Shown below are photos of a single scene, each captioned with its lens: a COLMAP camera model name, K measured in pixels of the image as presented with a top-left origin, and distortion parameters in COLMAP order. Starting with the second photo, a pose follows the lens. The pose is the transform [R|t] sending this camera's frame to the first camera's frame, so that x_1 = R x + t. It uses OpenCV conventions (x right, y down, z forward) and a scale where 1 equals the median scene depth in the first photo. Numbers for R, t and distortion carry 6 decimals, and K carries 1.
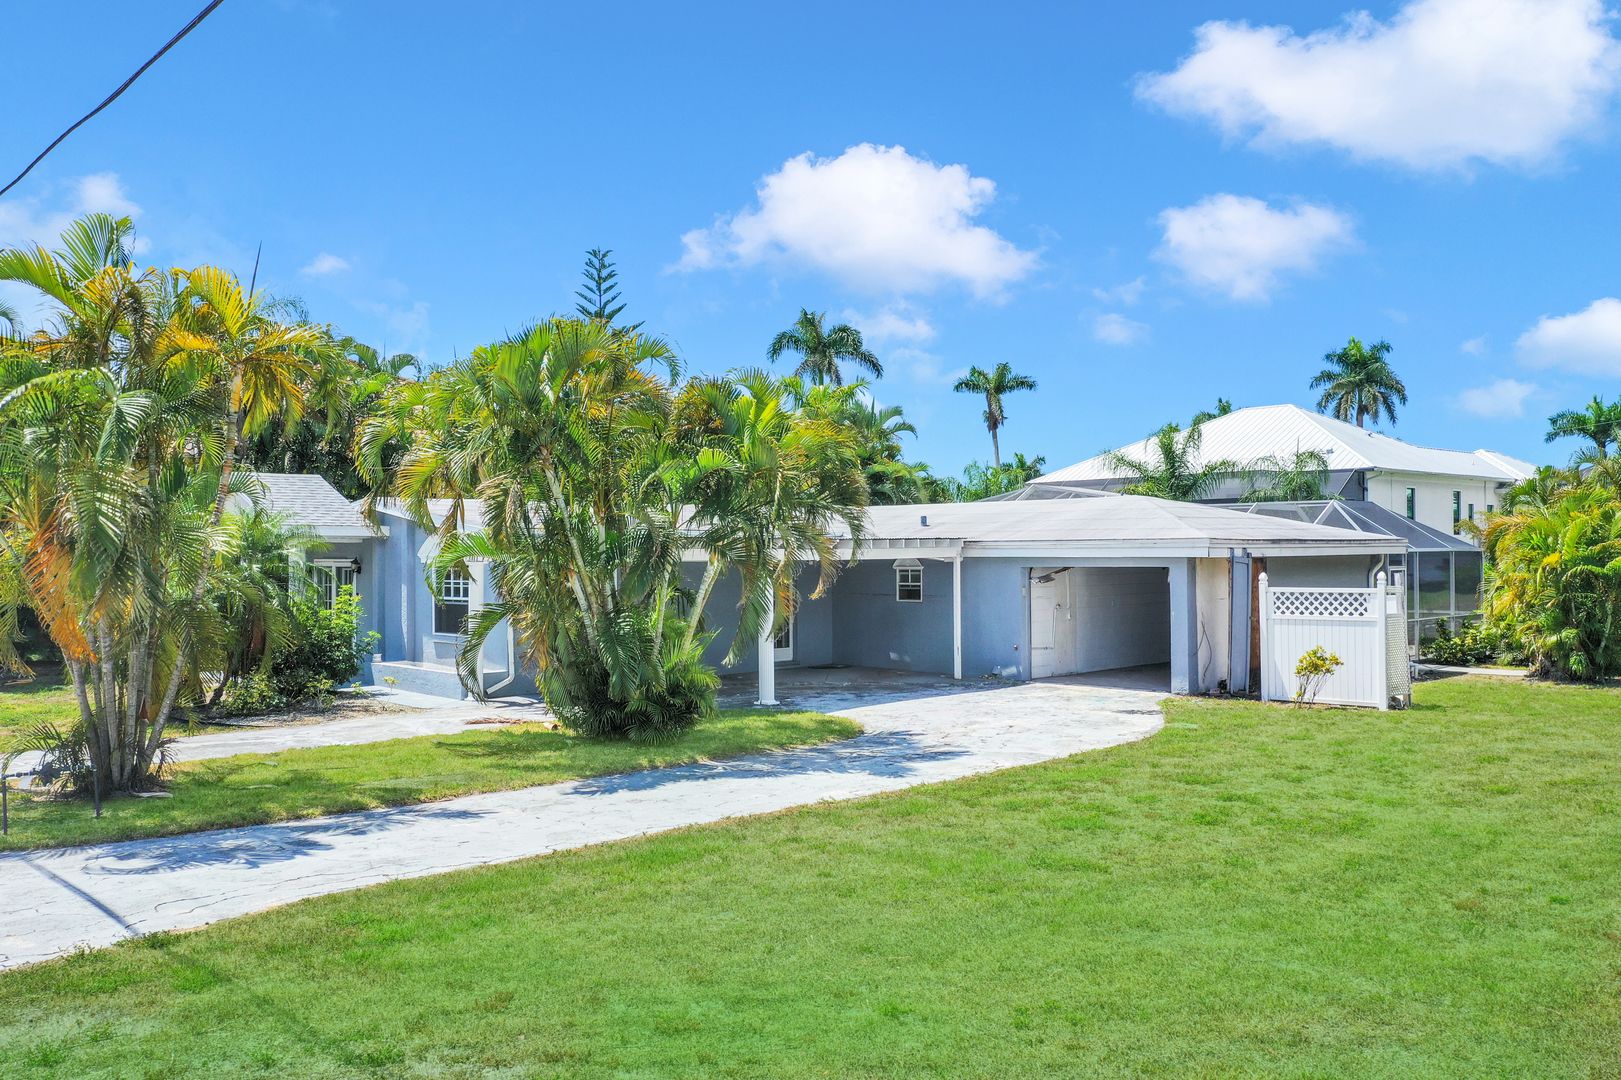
lens RADIAL K [[1301.2, 0, 808.1], [0, 1301.2, 542.8], [0, 0, 1]] dist [-0.009134, -0.004118]
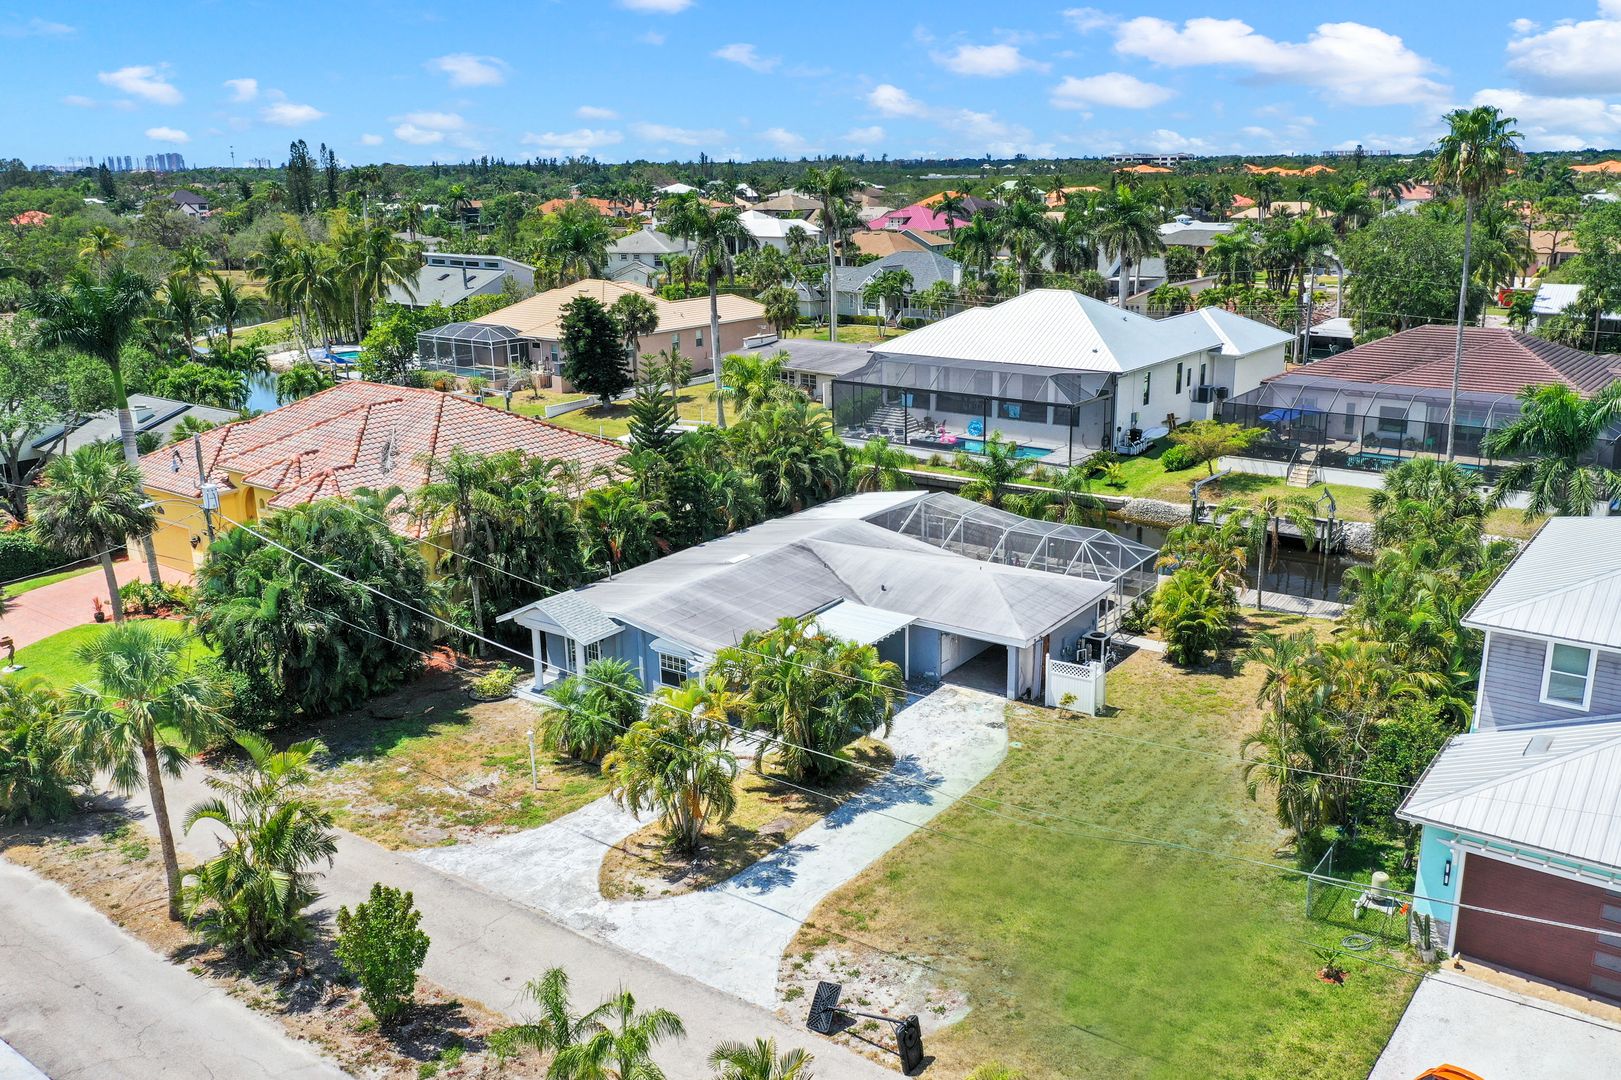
lens RADIAL K [[1301.2, 0, 811.1], [0, 1301.2, 545.7], [0, 0, 1]] dist [-0.009134, -0.004118]
pose [[0.986434, -0.059652, 0.152940, -0.392429], [0.012909, 0.956945, 0.289981, -0.805207], [-0.163653, -0.284073, 0.944733, -1.022654]]
